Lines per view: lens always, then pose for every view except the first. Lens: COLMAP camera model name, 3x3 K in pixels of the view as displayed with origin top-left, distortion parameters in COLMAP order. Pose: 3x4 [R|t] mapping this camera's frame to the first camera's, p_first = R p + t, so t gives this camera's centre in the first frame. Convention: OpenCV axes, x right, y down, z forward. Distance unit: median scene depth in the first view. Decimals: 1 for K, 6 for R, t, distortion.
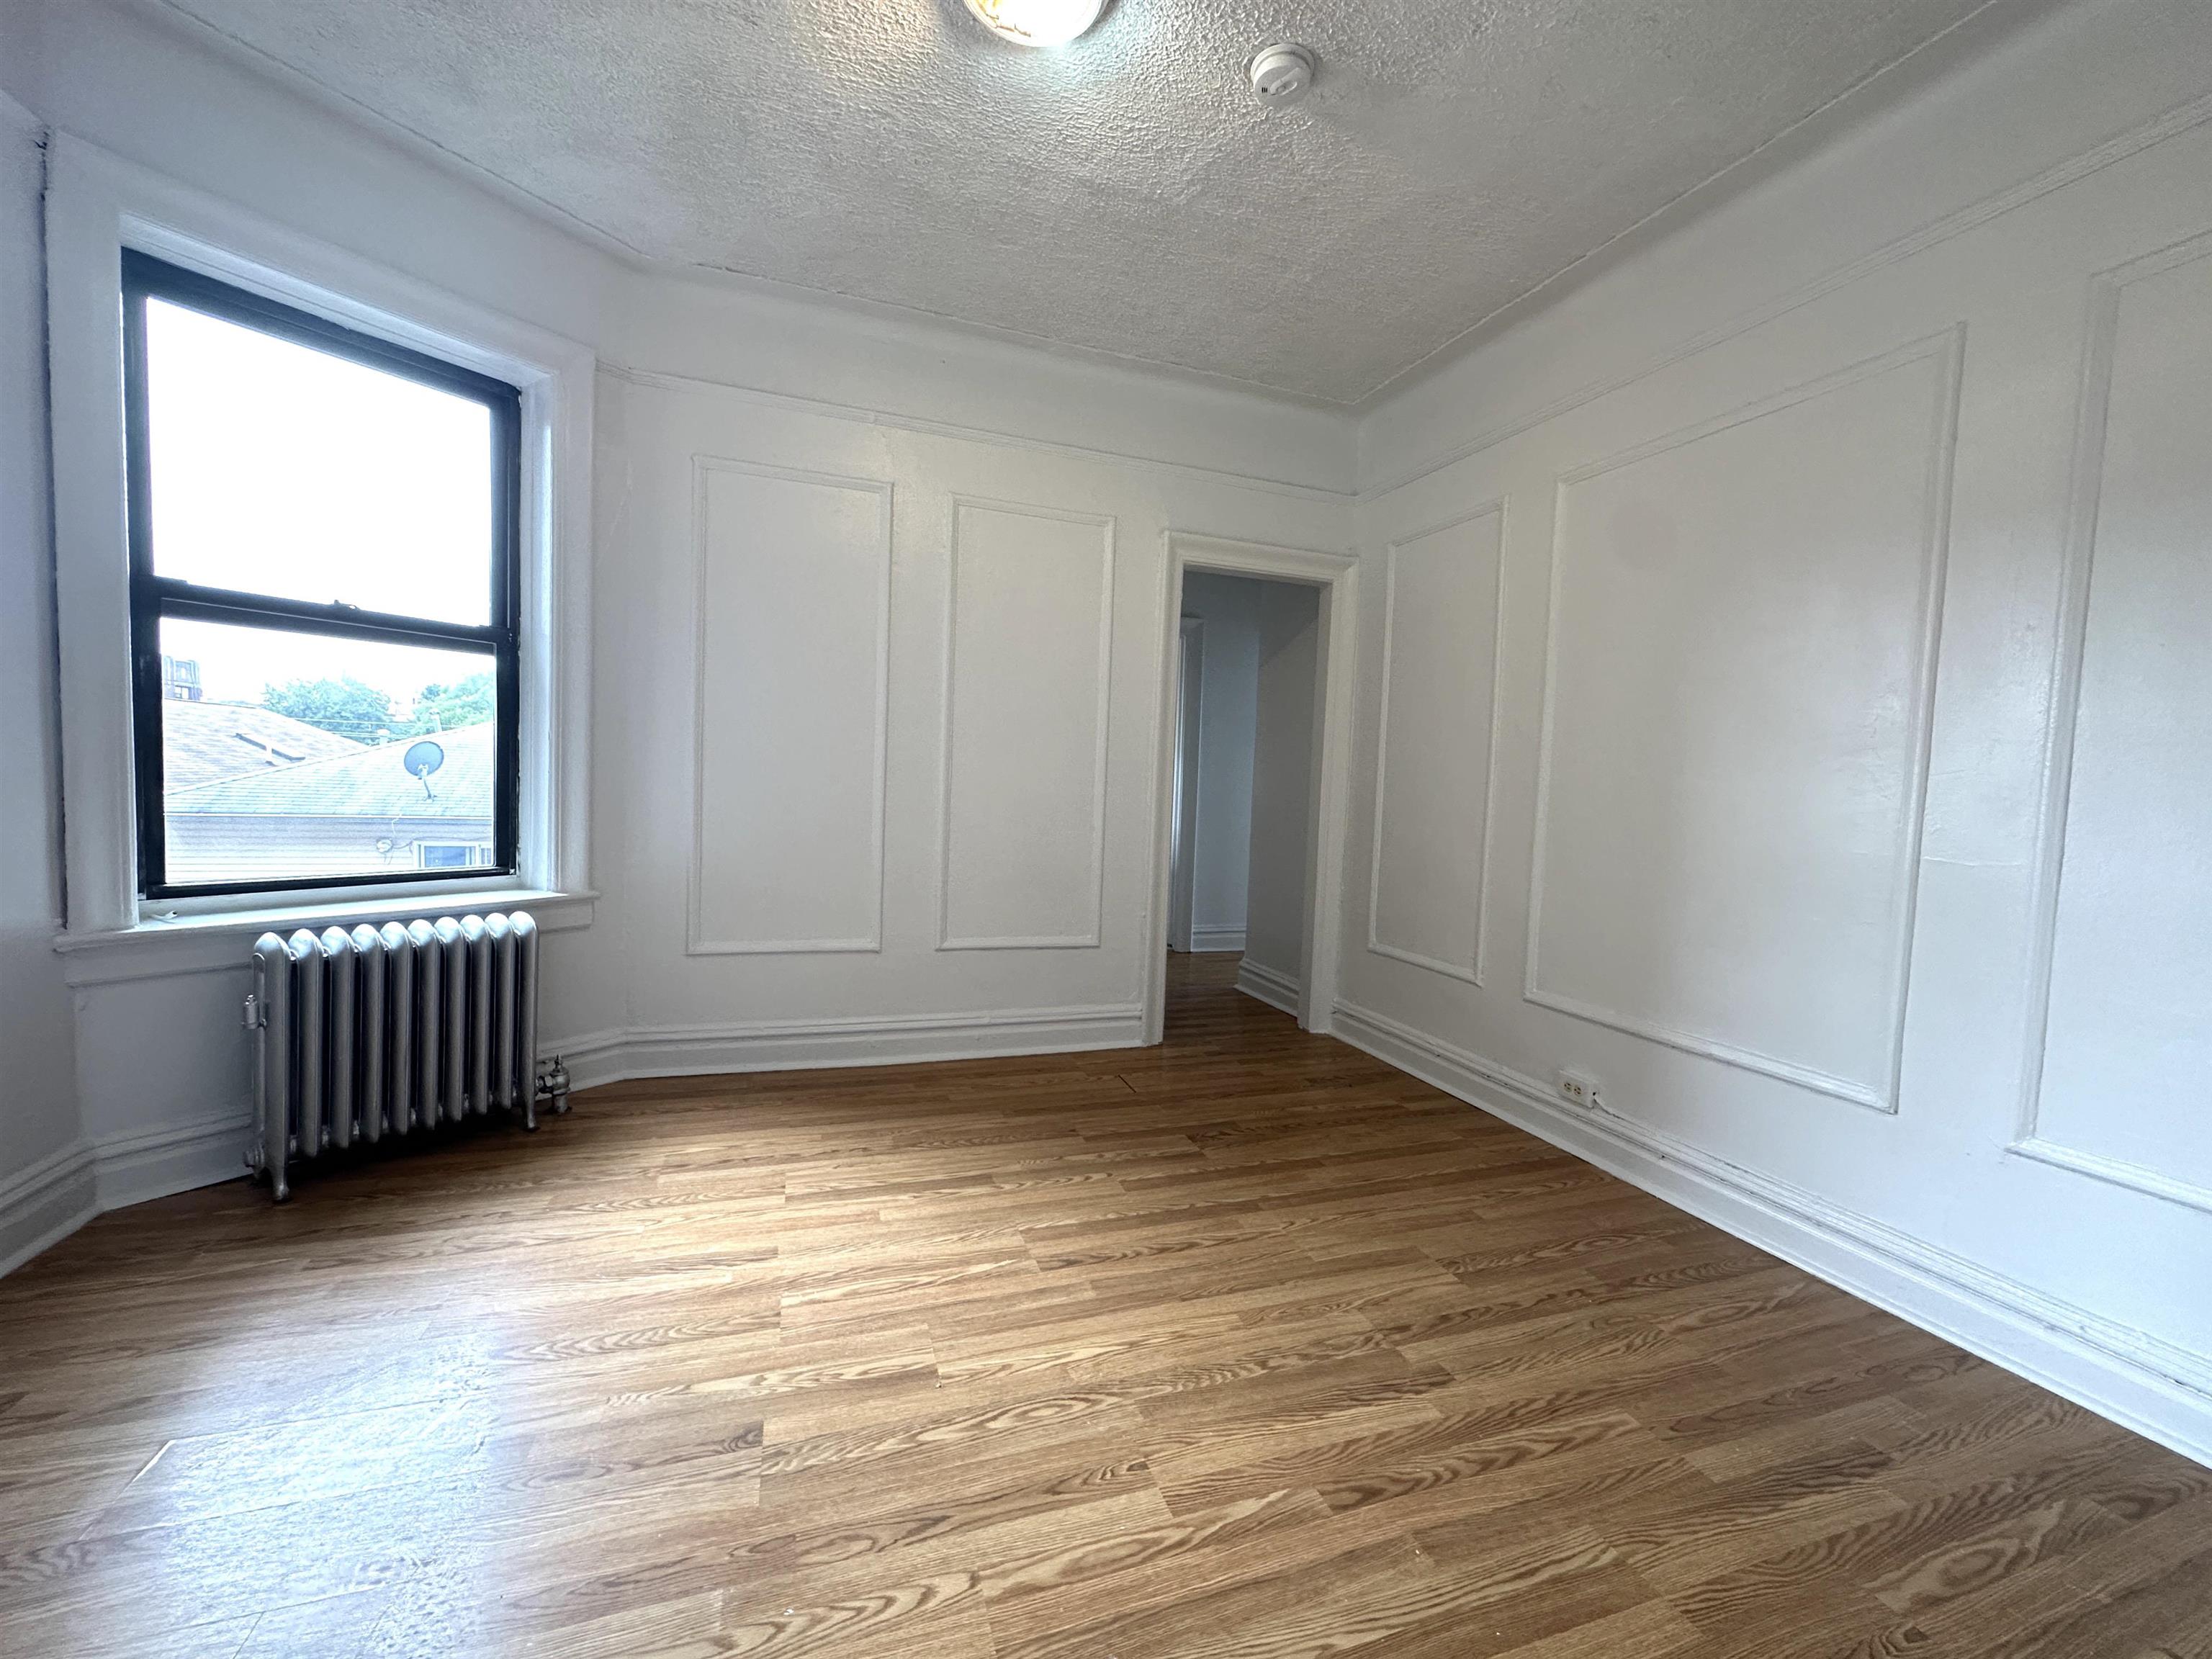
lens RADIAL K [[880.1, 0, 1106.0], [0, 880.1, 829.5], [0, 0, 1]] dist [-0.003369, 0.000148]
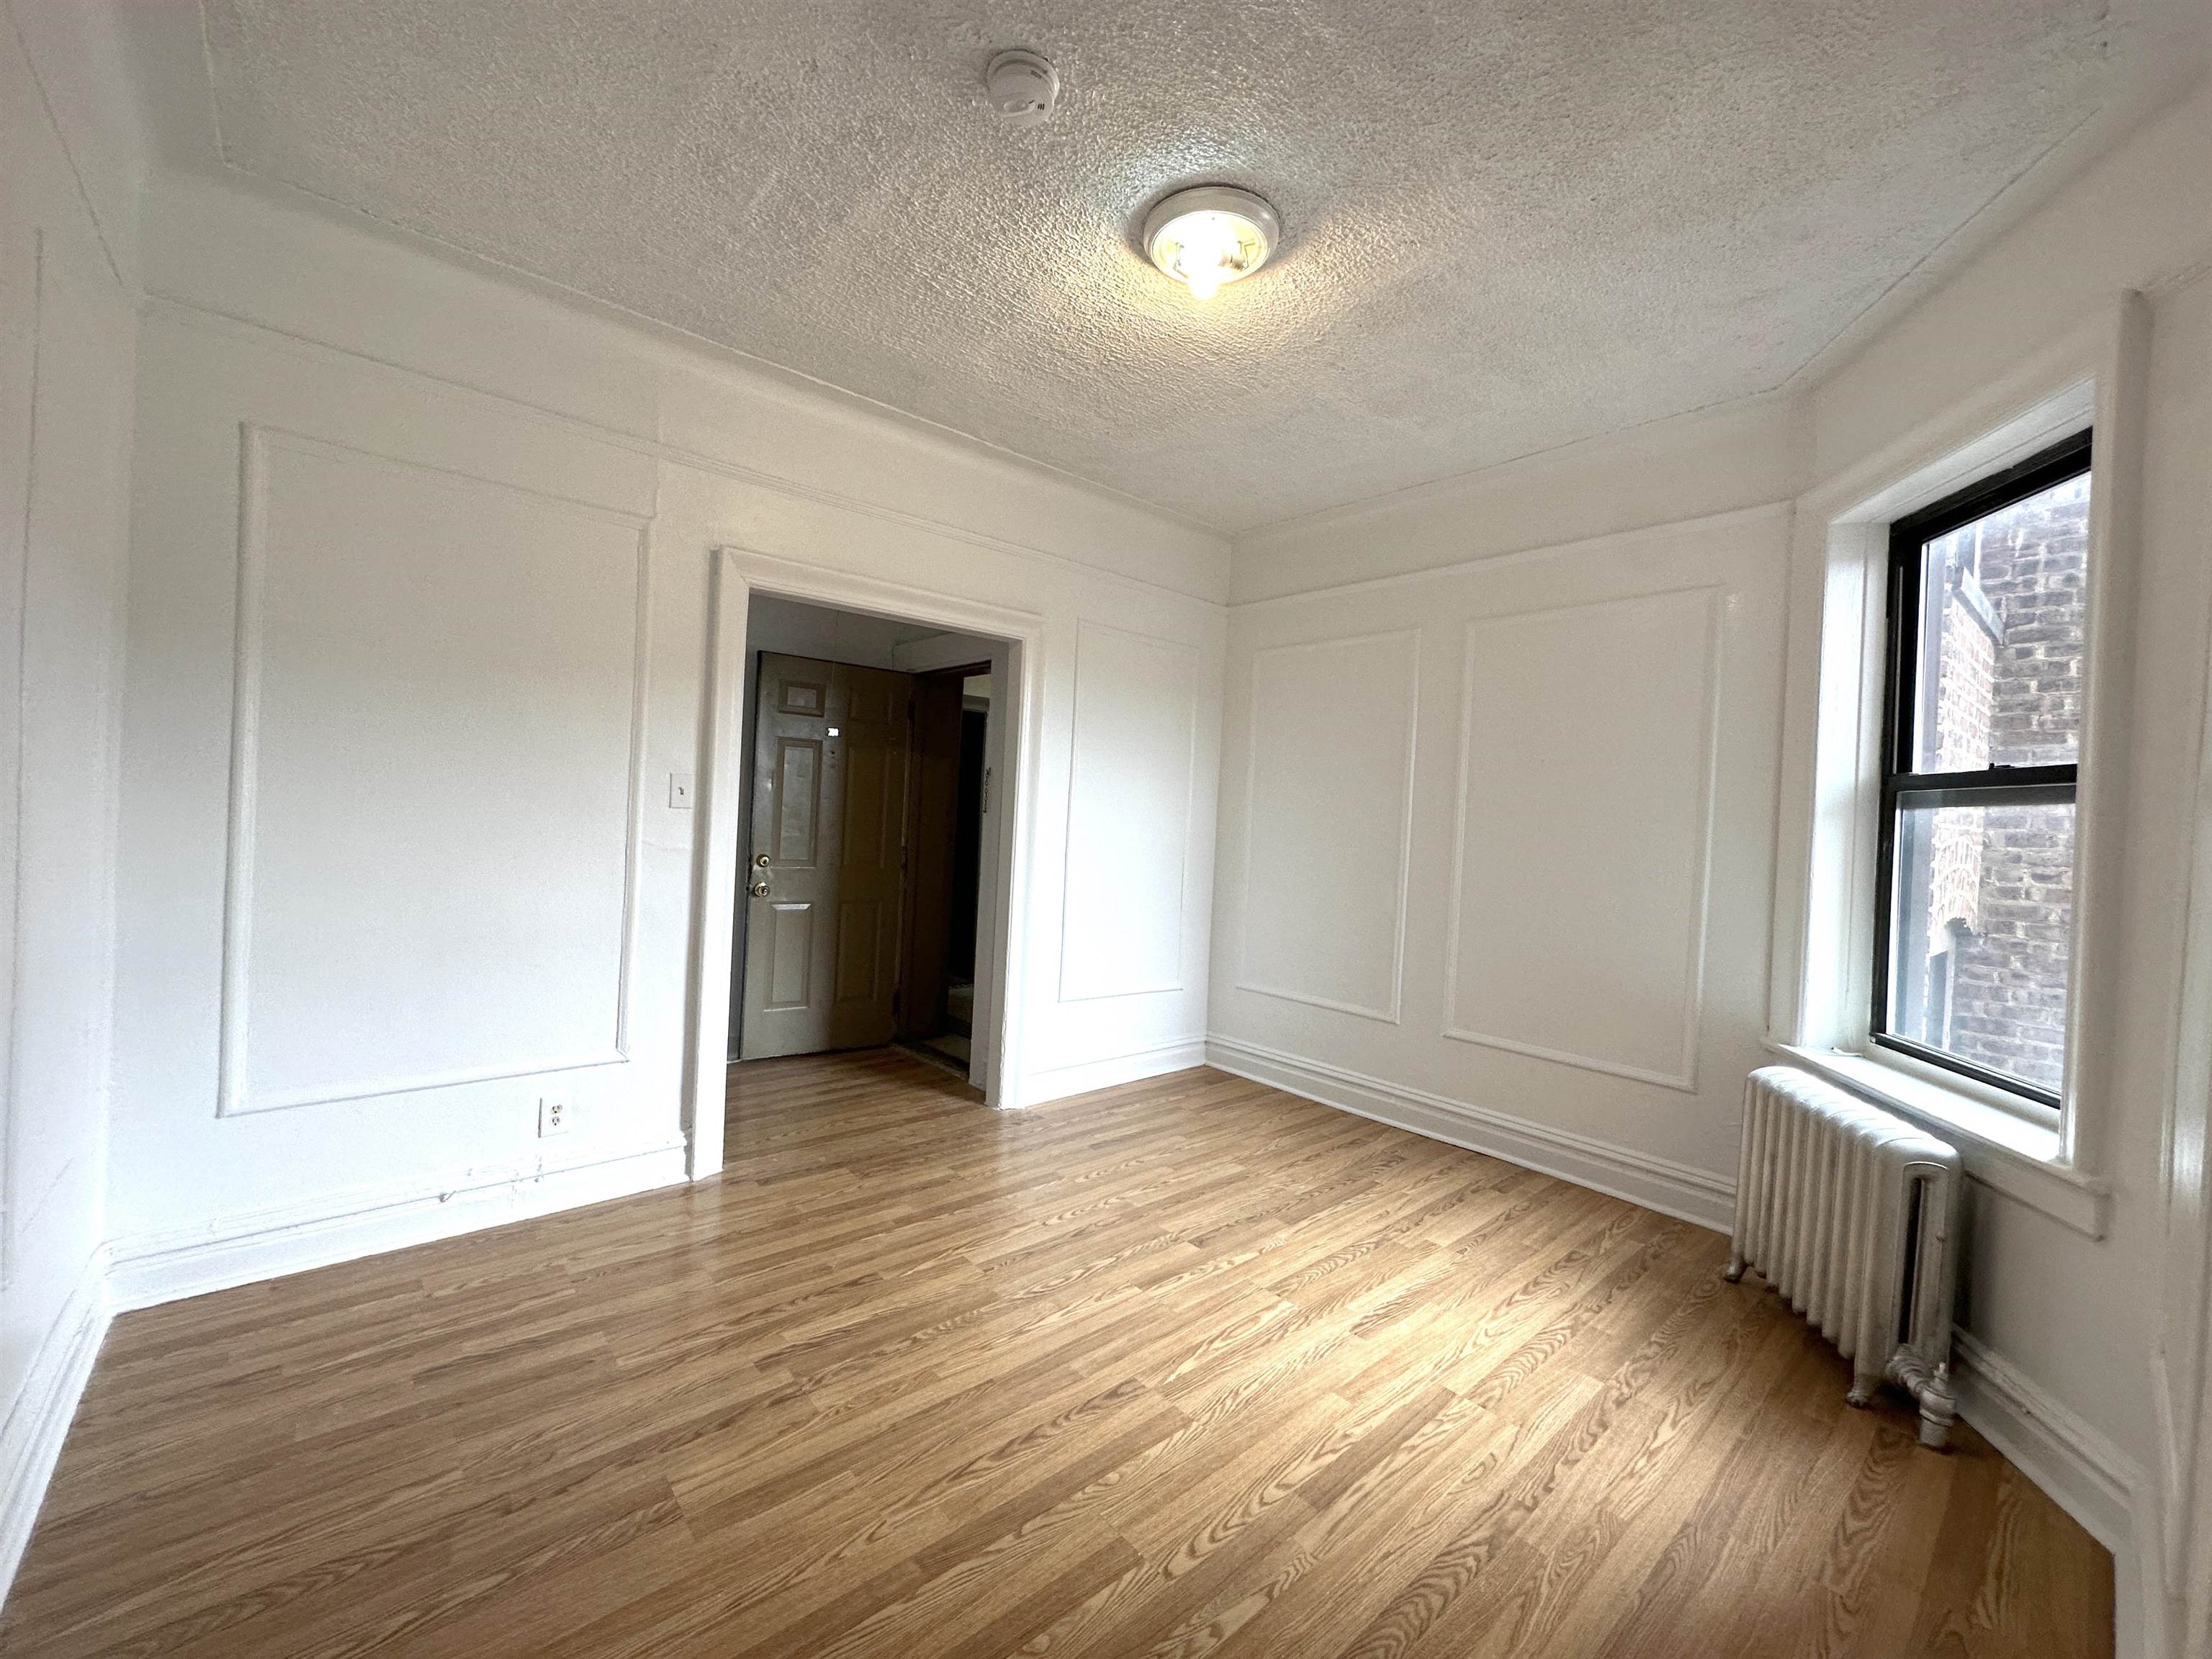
lens RADIAL K [[880.1, 0, 1106.0], [0, 880.1, 829.5], [0, 0, 1]] dist [-0.003369, 0.000148]
pose [[-0.923334, -0.076850, -0.376228, 0.405671], [-0.104968, 0.992965, 0.054784, -0.190230], [0.369371, 0.090076, -0.924906, 1.956171]]
